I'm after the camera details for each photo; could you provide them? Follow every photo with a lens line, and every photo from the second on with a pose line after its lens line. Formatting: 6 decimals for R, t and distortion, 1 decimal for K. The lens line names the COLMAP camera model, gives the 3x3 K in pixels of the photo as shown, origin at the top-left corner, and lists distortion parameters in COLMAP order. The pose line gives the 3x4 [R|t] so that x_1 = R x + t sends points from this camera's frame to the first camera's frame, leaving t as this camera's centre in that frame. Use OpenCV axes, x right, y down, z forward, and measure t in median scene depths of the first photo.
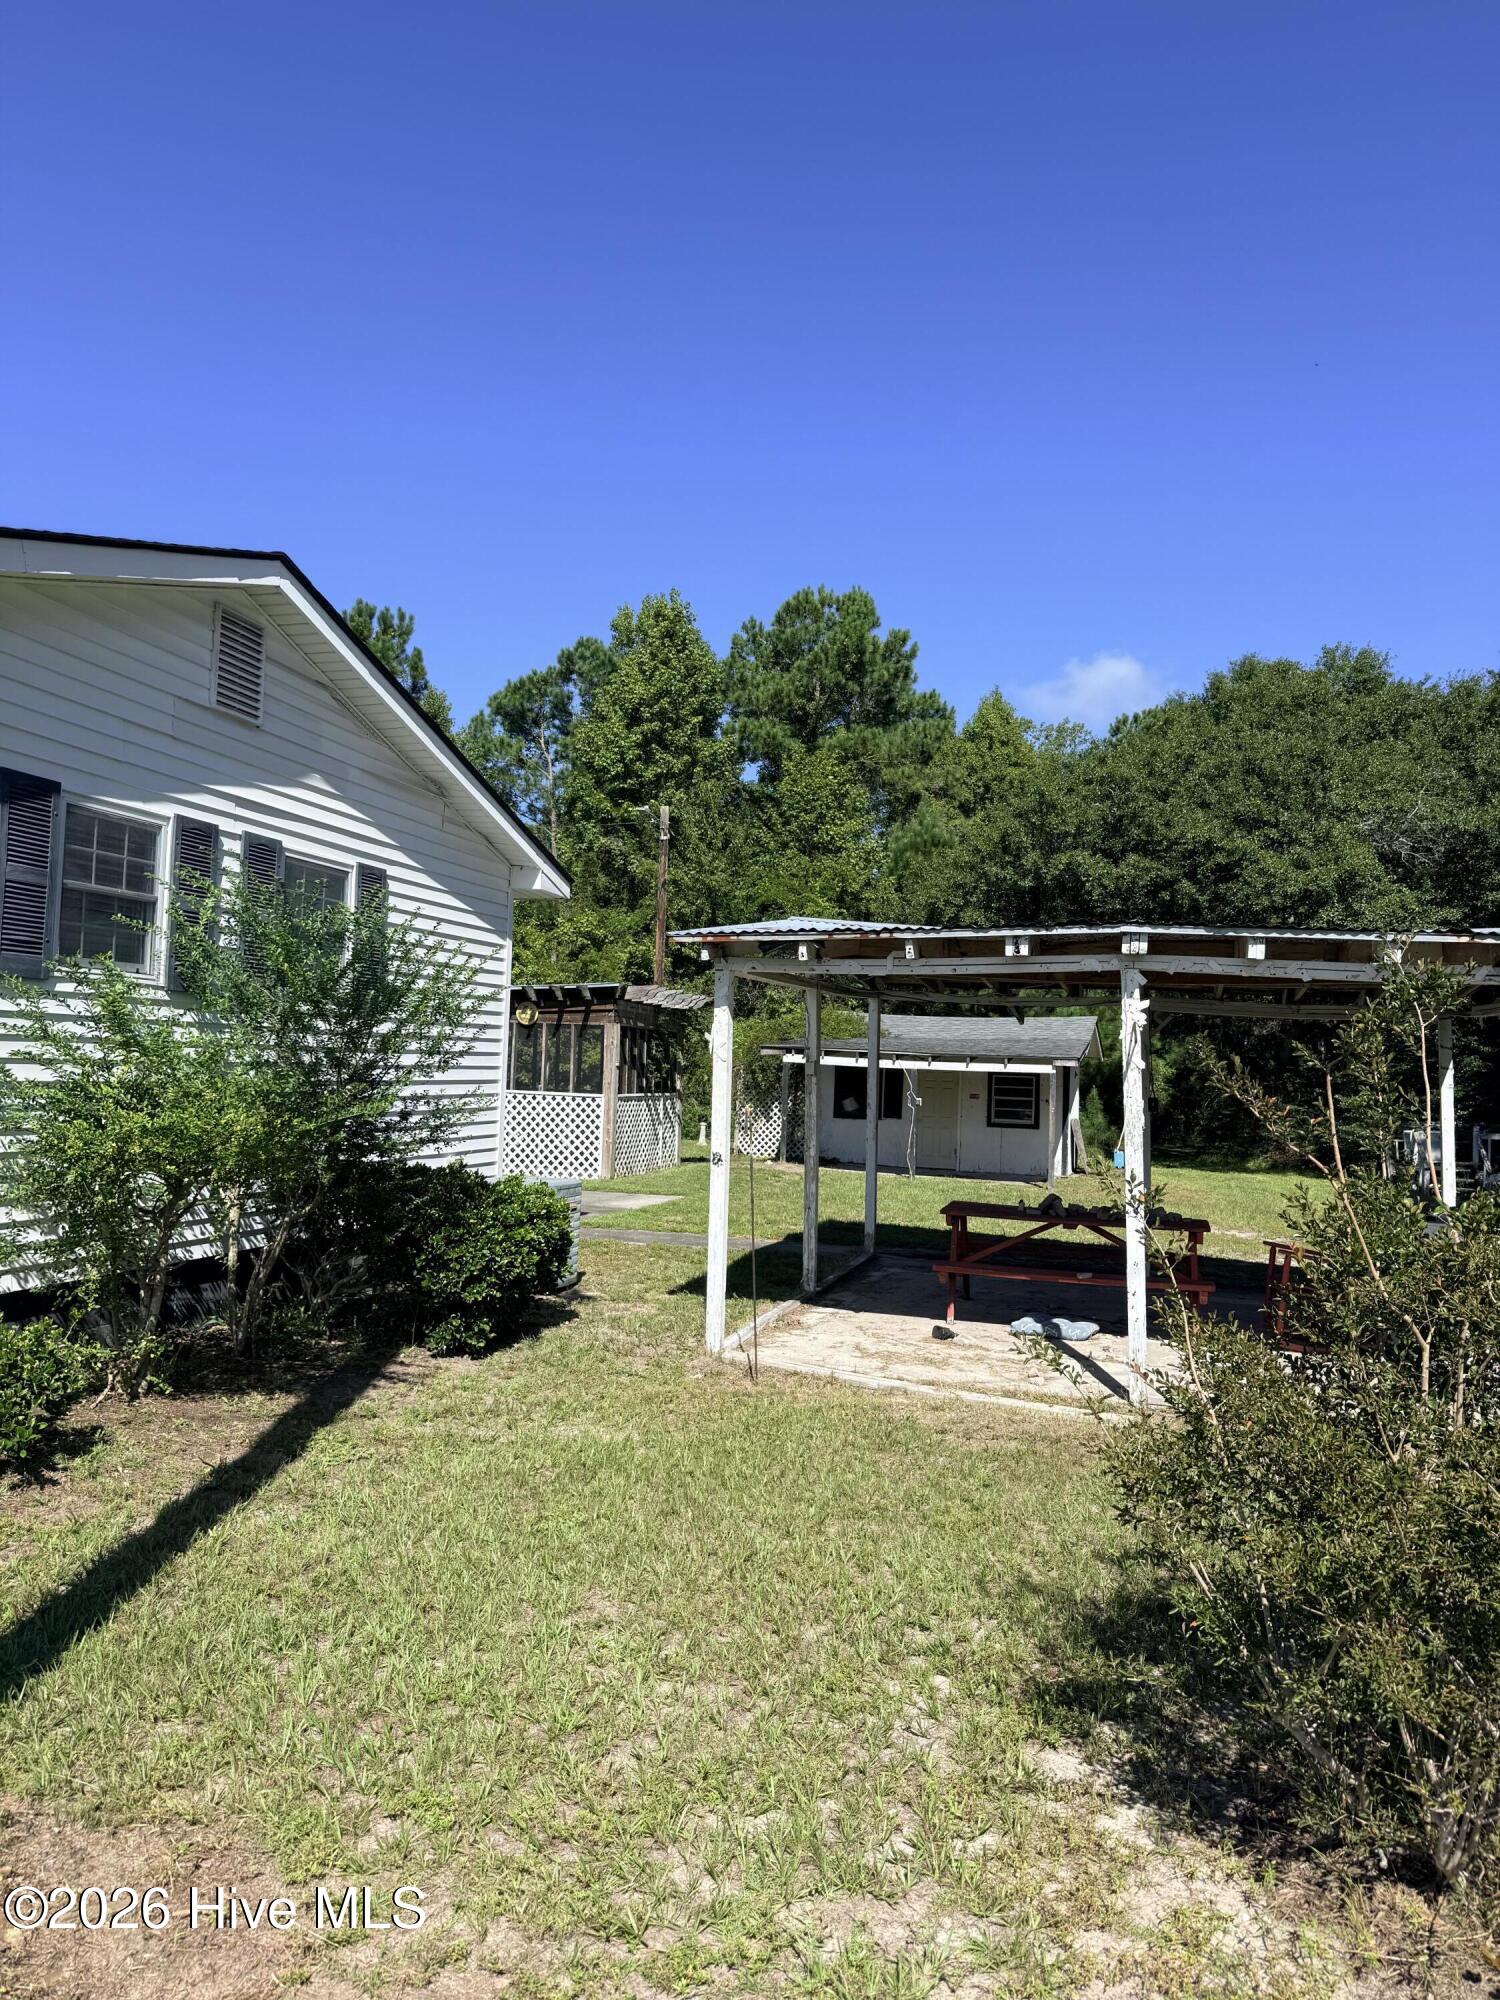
lens RADIAL K [[1390.5, 0, 750.0], [0, 1390.5, 1000.0], [0, 0, 1]] dist [0.191088, 0.000051]
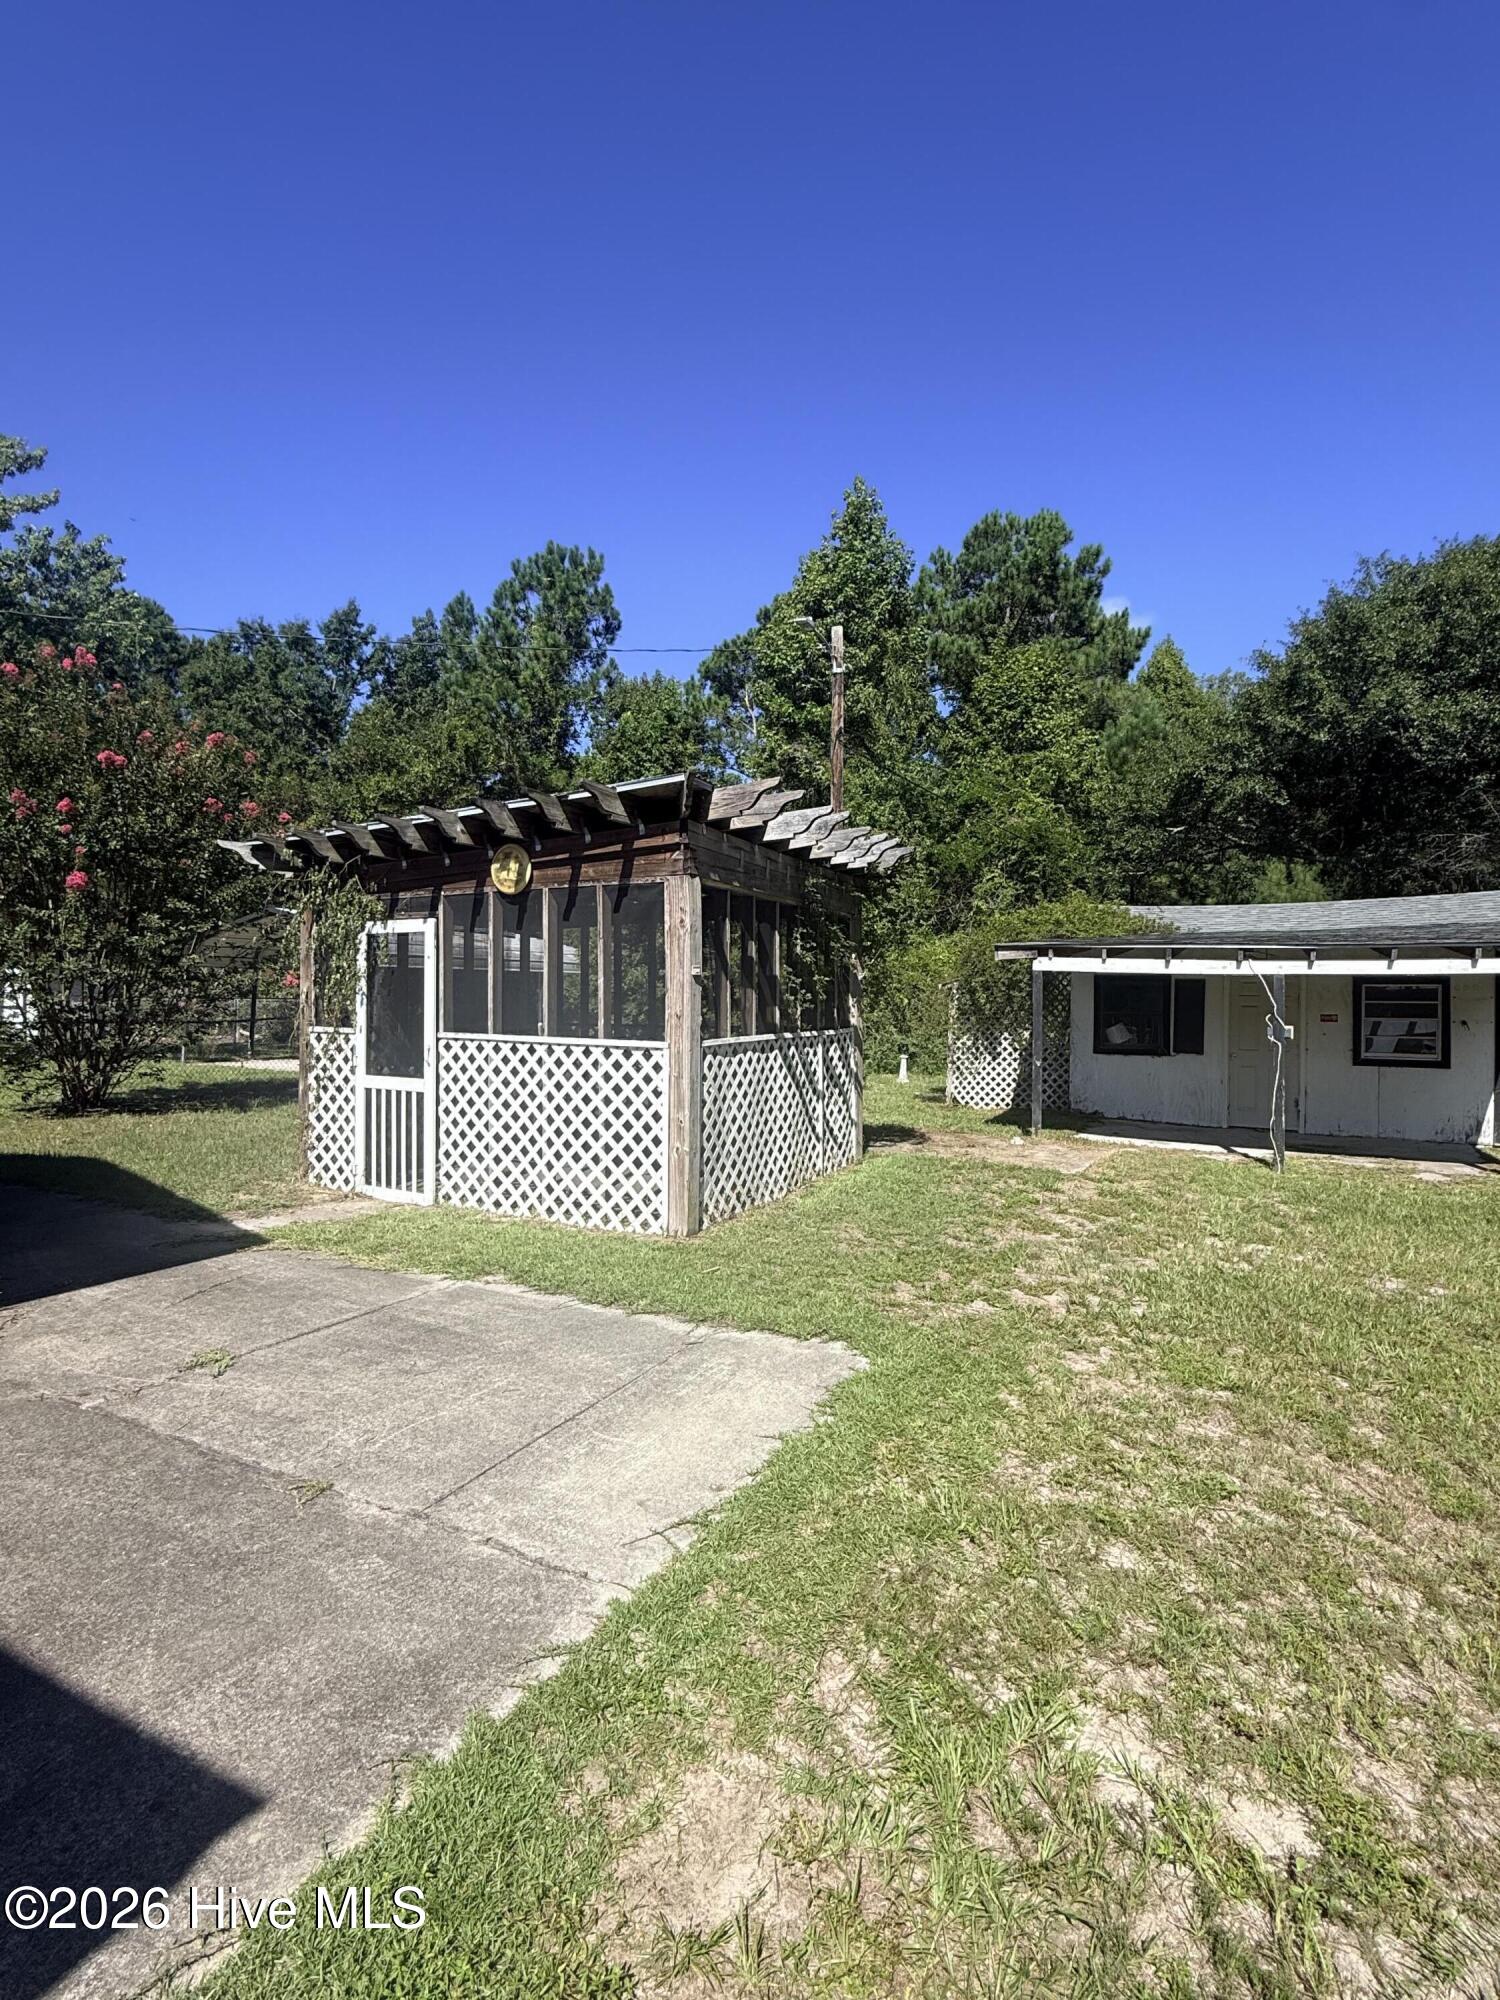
lens RADIAL K [[991.7, 0, 750.0], [0, 991.7, 1000.0], [0, 0, 1]] dist [0.015883, -0.000075]
pose [[0.982176, -0.025965, -0.186159, -0.010577], [0.035477, 0.998220, 0.047945, 0.019902], [0.184583, -0.053695, 0.981349, 0.343135]]
